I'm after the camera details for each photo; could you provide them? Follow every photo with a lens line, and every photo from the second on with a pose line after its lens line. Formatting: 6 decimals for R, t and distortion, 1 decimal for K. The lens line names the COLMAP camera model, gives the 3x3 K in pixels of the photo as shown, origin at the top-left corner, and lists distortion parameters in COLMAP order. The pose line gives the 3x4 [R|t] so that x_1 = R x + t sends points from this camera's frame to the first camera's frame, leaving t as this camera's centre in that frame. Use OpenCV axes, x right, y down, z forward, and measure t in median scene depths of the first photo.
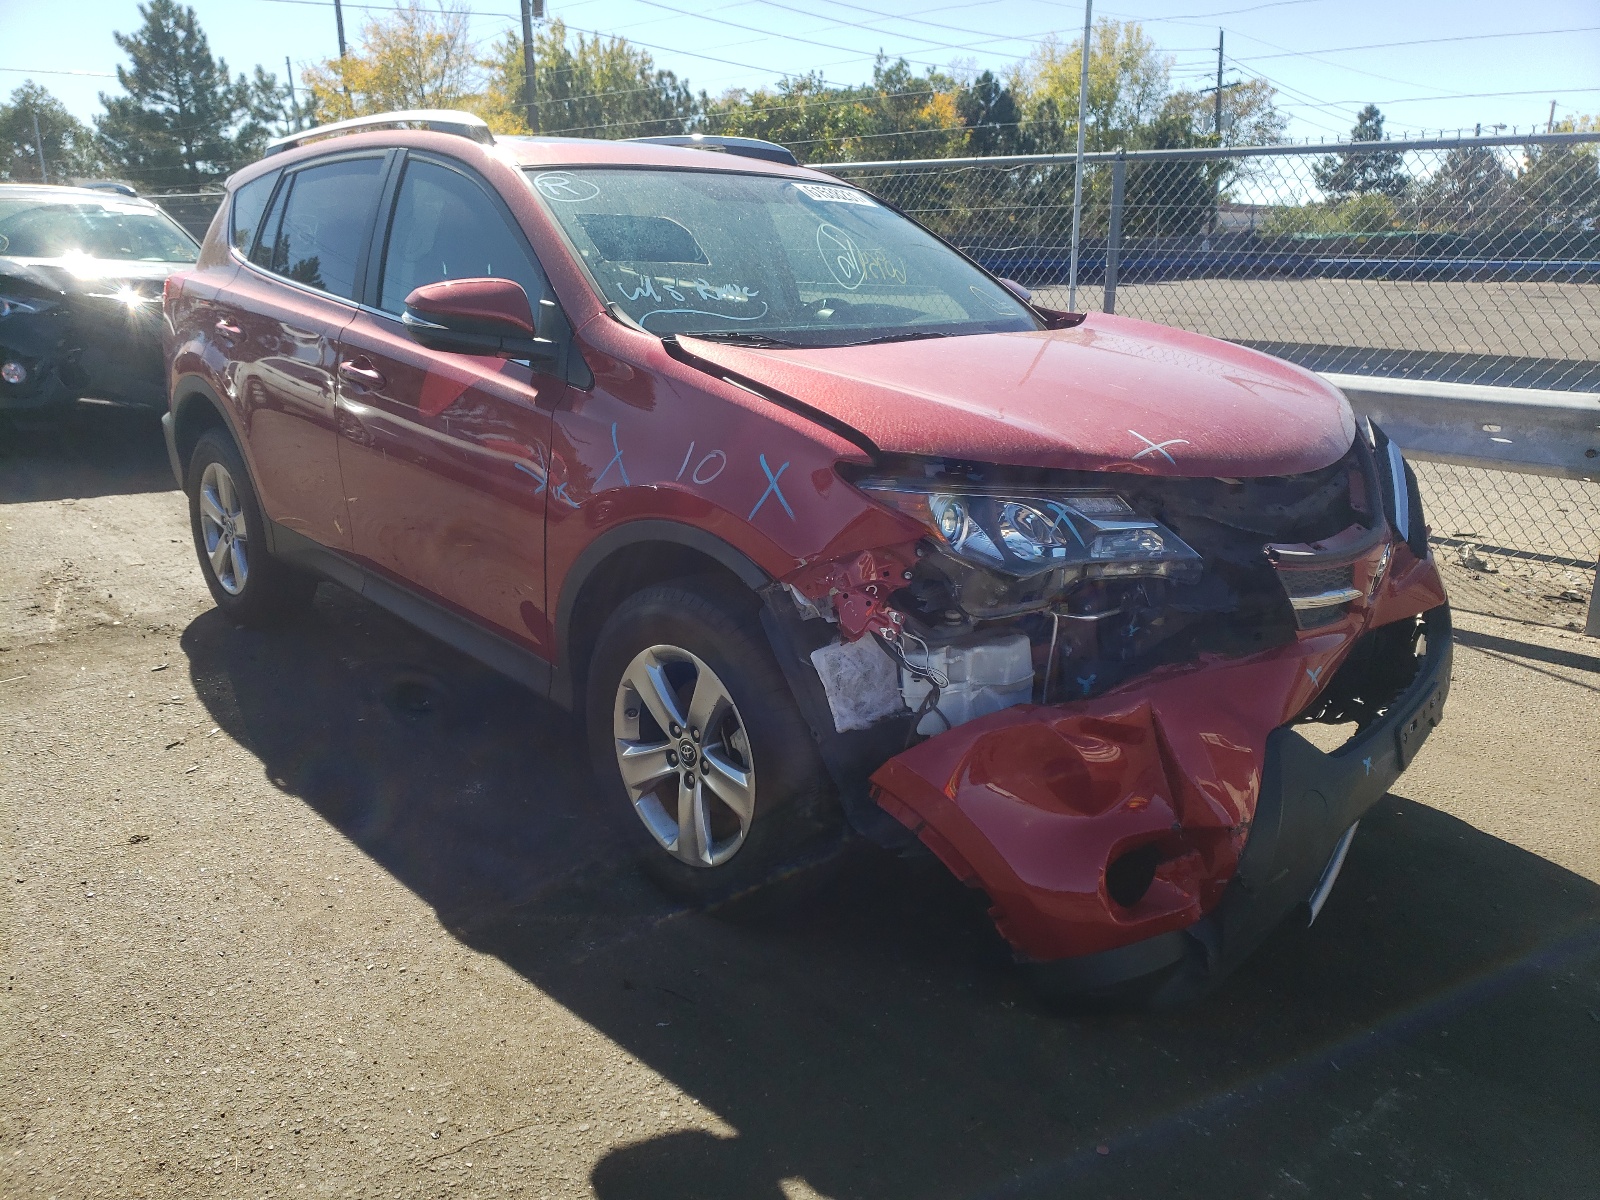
lens RADIAL K [[1217.2, 0, 800.0], [0, 1217.2, 600.0], [0, 0, 1]] dist [0.069858, -0.031853]
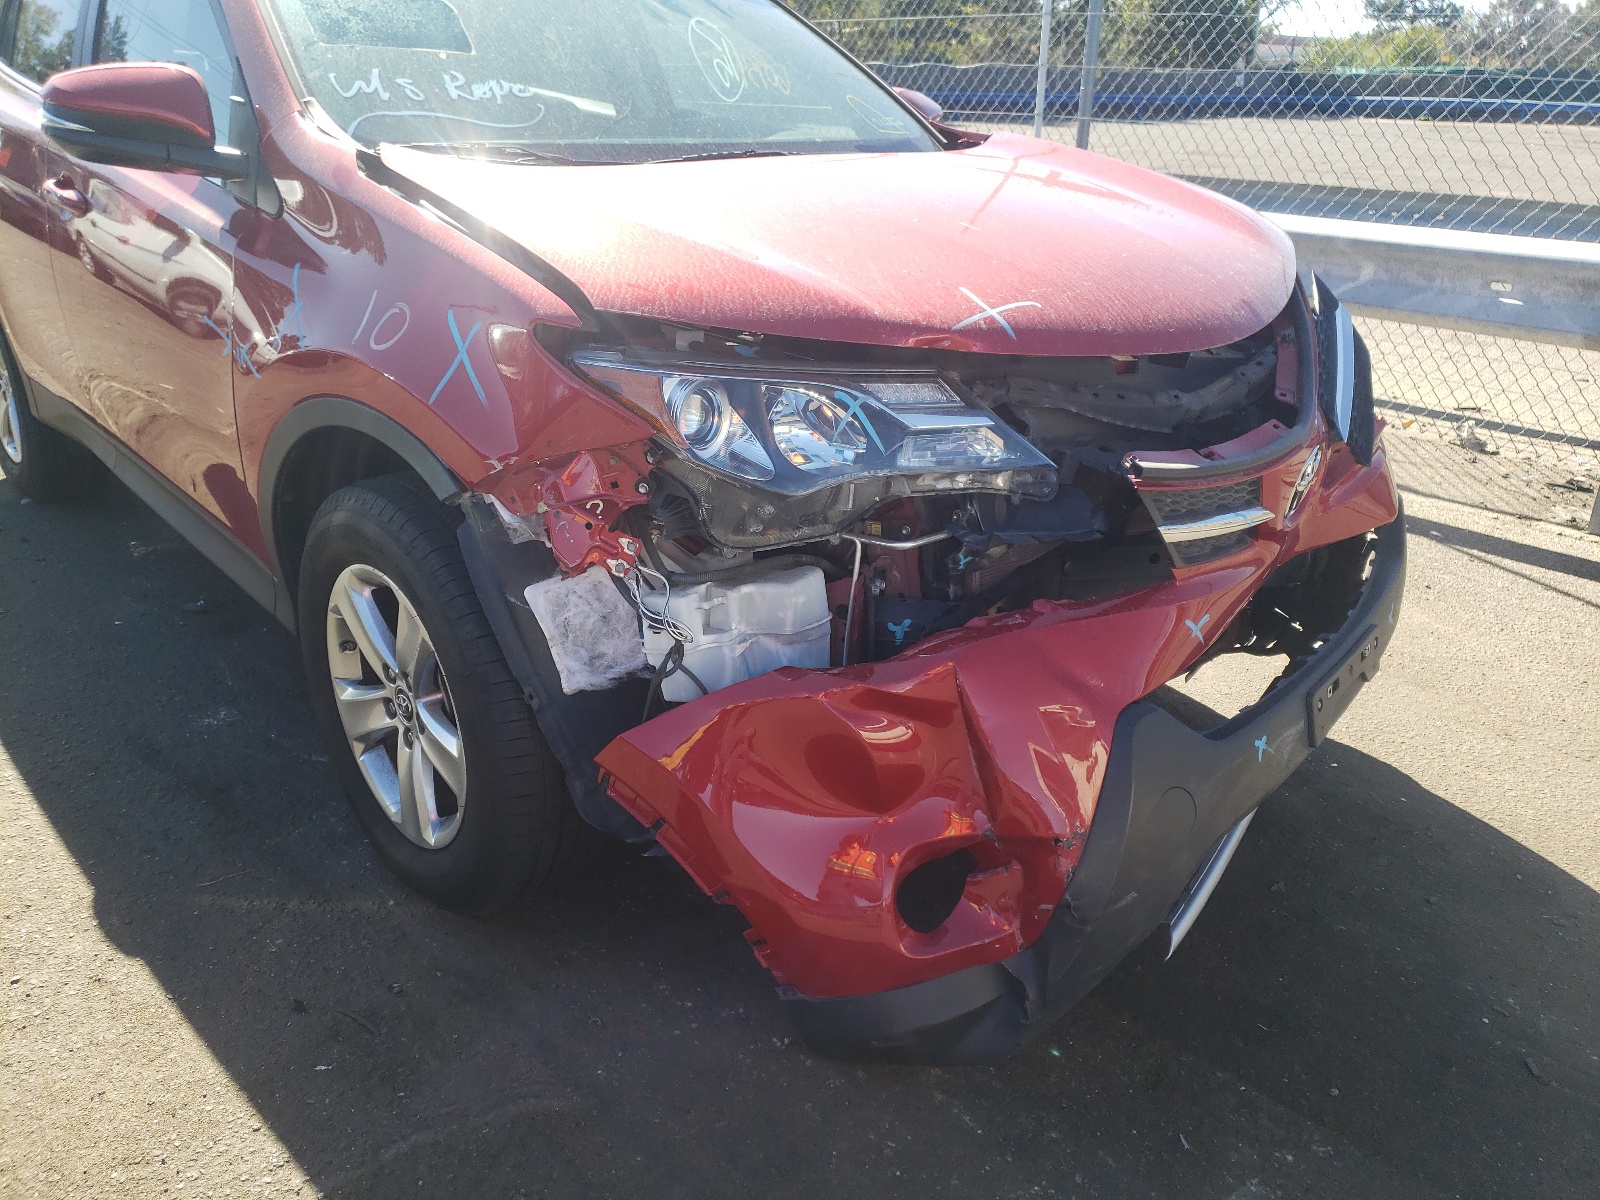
lens RADIAL K [[1219.1, 0, 800.0], [0, 1219.1, 600.0], [0, 0, 1]] dist [0.058748, -0.035211]
pose [[0.999832, 0.015229, -0.010201, 0.170379], [-0.013905, 0.992768, 0.119242, -0.037625], [0.011943, -0.119080, 0.992813, 0.241612]]
